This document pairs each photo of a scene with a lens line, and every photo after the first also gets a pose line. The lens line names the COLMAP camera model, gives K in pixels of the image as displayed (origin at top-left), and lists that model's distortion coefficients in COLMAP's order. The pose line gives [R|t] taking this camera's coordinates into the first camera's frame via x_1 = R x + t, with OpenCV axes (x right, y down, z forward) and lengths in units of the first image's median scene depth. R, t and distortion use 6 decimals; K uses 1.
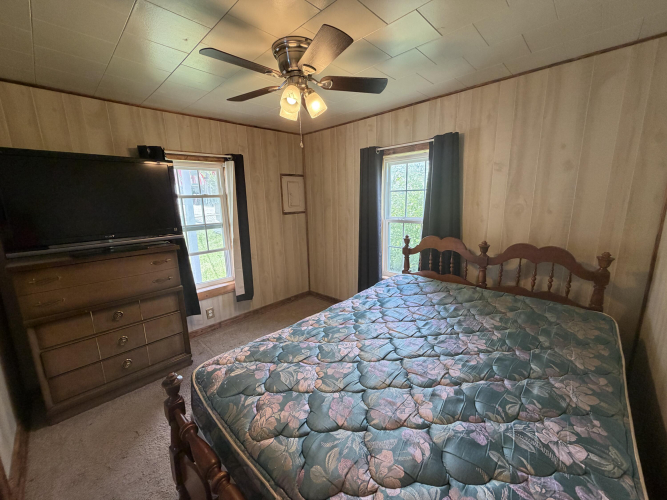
lens RADIAL K [[267.4, 0, 329.2], [0, 267.4, 248.4], [0, 0, 1]] dist [0.000724, -0.000889]
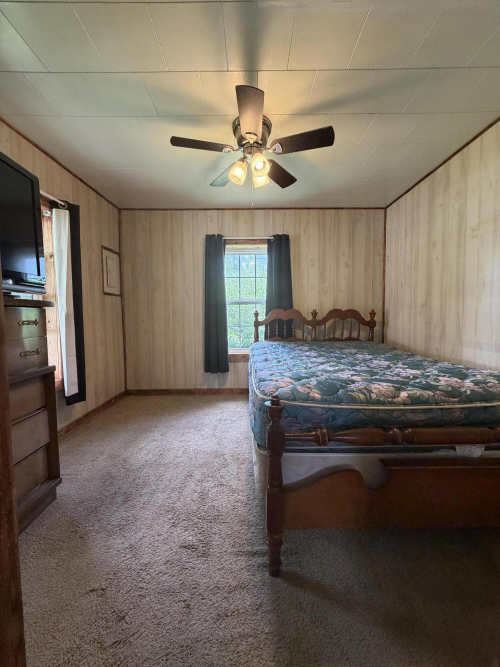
lens RADIAL K [[267.4, 0, 249.2], [0, 267.4, 333.0], [0, 0, 1]] dist [0.000724, -0.000889]
pose [[0.711976, -0.024612, 0.701773, -0.569736], [0.117316, 0.989509, -0.084319, 0.146568], [-0.692335, 0.142363, 0.707393, 0.175510]]
